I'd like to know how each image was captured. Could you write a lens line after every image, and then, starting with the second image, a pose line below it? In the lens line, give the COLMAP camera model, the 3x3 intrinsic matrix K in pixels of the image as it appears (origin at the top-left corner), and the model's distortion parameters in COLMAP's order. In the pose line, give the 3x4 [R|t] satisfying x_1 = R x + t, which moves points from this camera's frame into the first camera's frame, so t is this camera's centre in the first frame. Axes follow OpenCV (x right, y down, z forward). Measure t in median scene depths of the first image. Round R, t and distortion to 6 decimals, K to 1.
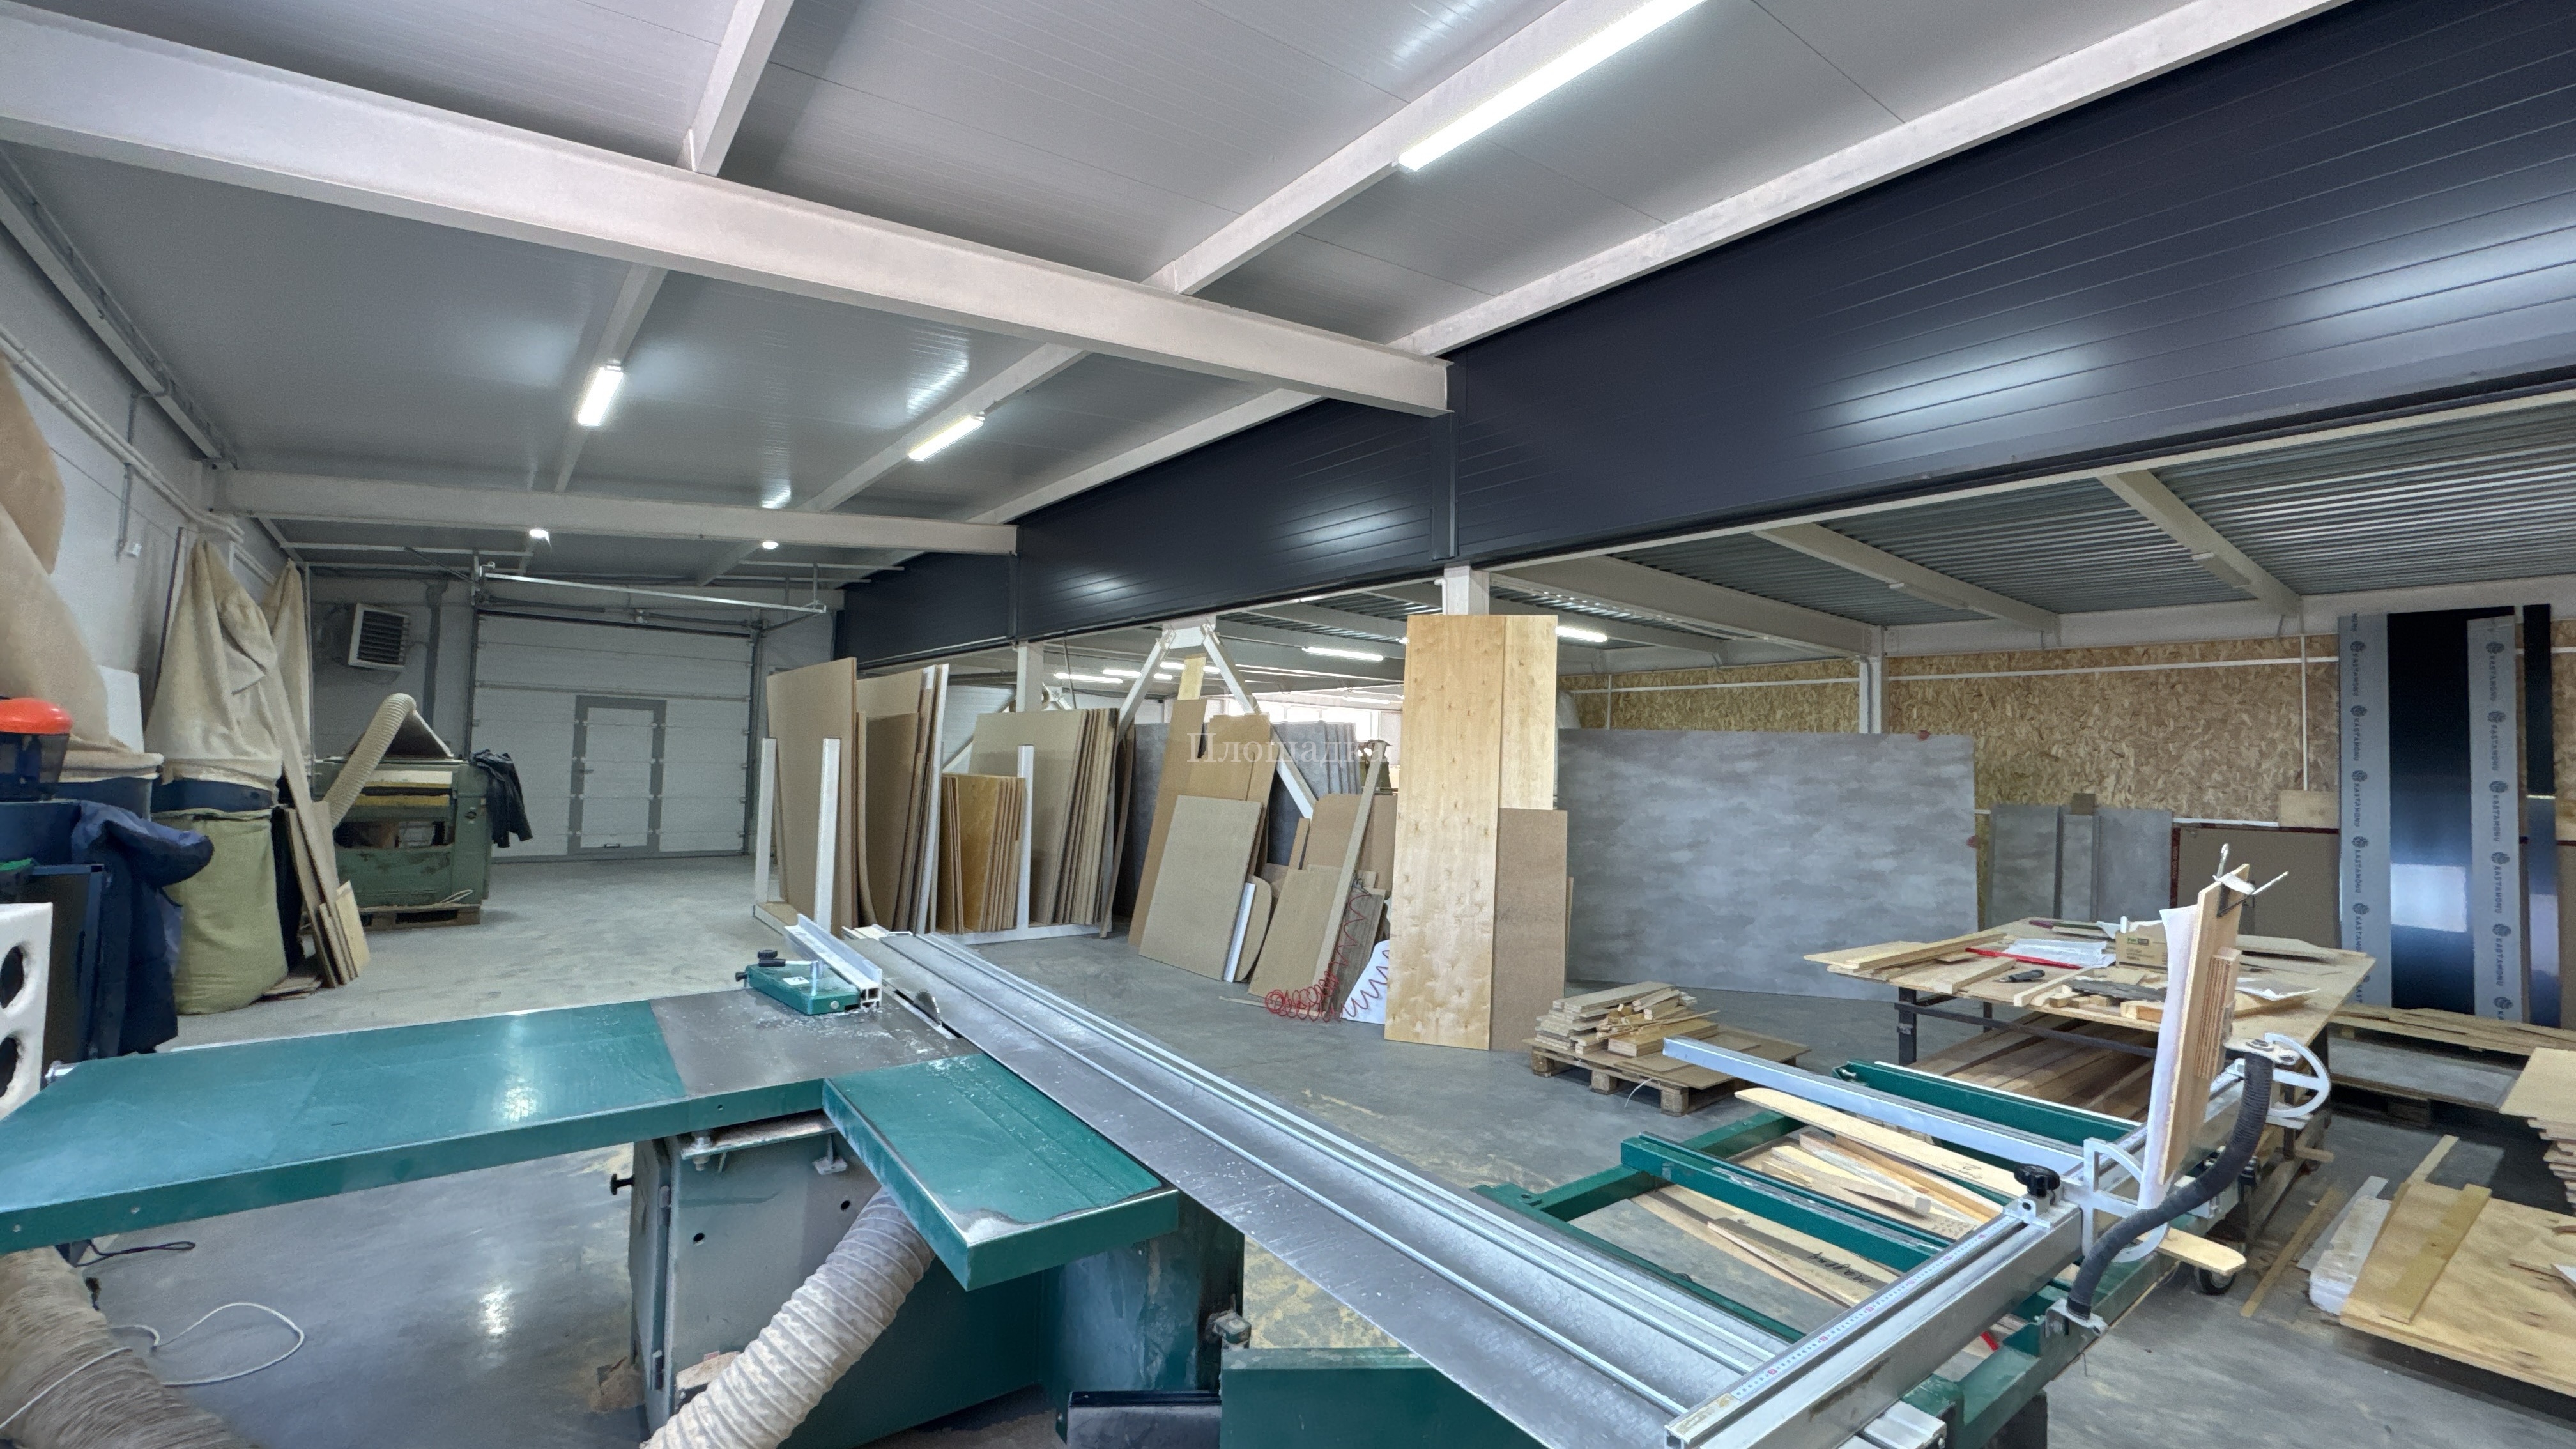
lens RADIAL K [[1027.8, 0, 1290.4], [0, 1027.8, 720.2], [0, 0, 1]] dist [-0.000661, -0.000600]
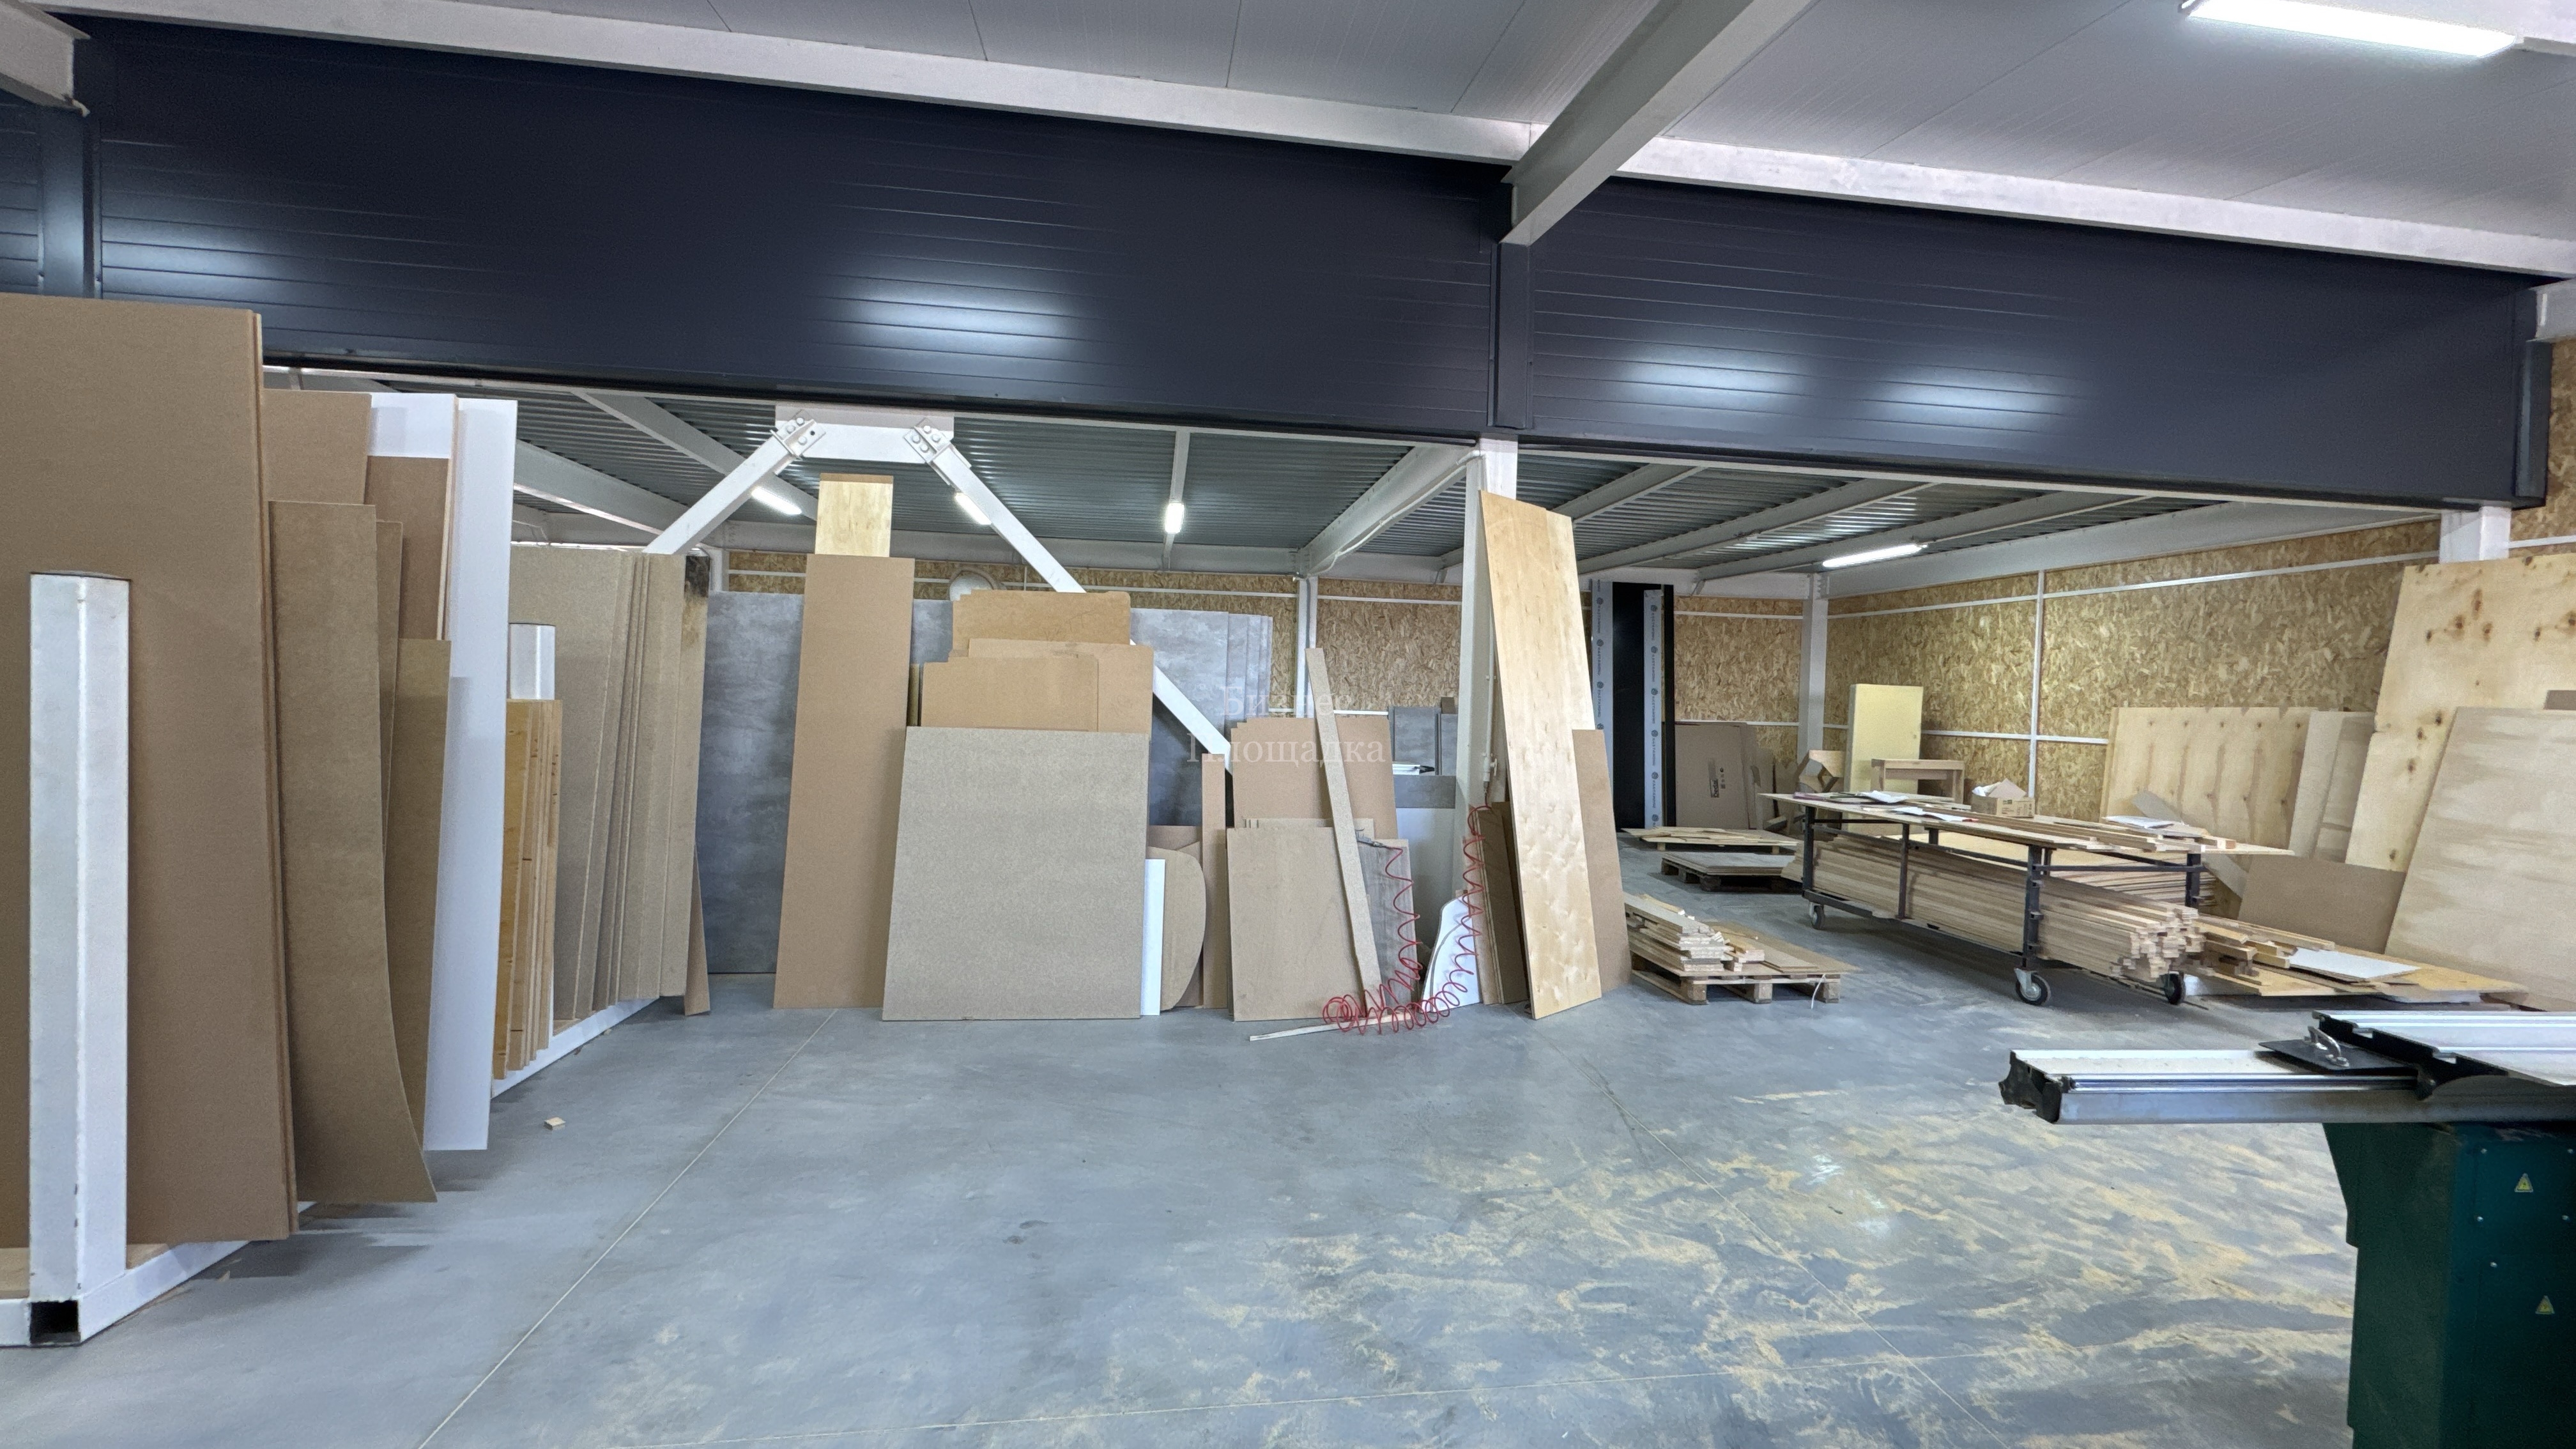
lens RADIAL K [[1027.8, 0, 1290.4], [0, 1027.8, 720.2], [0, 0, 1]] dist [-0.000661, -0.000600]
pose [[0.520707, -0.034952, 0.853020, -0.536109], [-0.049779, 0.996219, 0.071206, 0.020566], [-0.852283, -0.079540, 0.516998, 0.590199]]
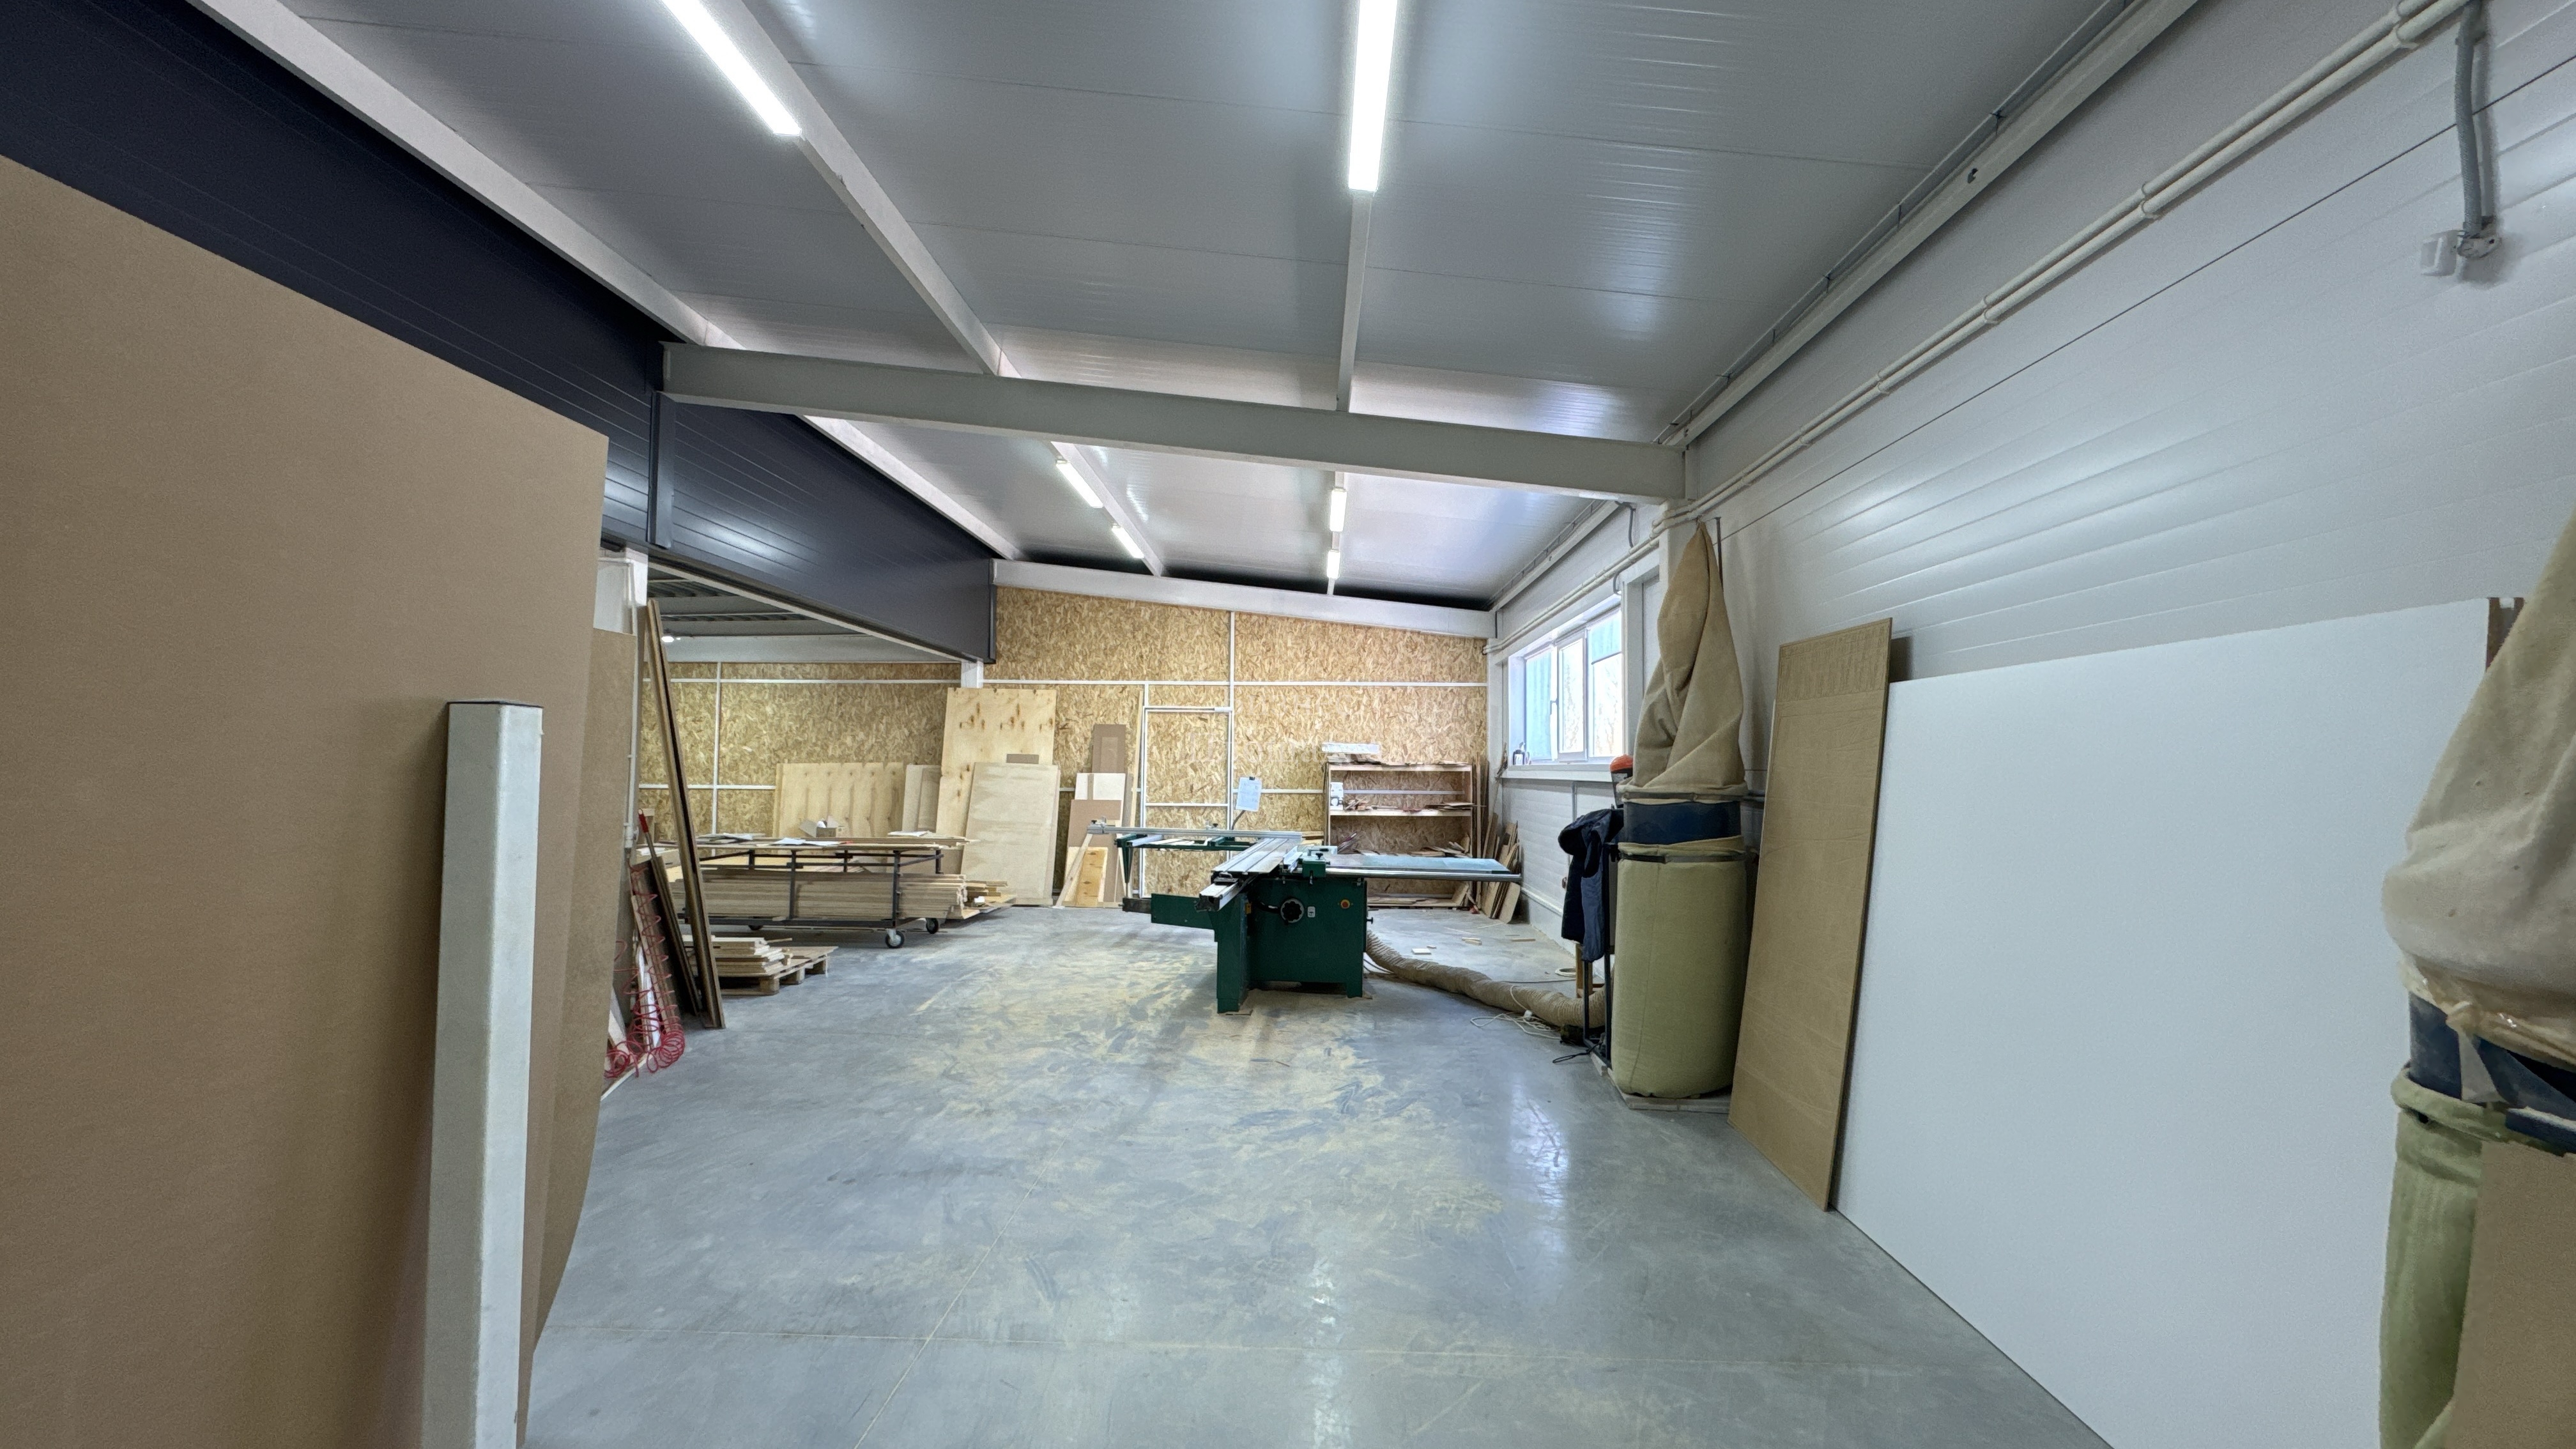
lens RADIAL K [[1027.8, 0, 1290.4], [0, 1027.8, 720.2], [0, 0, 1]] dist [-0.000661, -0.000600]
pose [[-0.754195, -0.003555, 0.656641, -0.776670], [-0.057097, 0.996553, -0.060184, 0.025234], [-0.654164, -0.082882, -0.751798, 1.096531]]
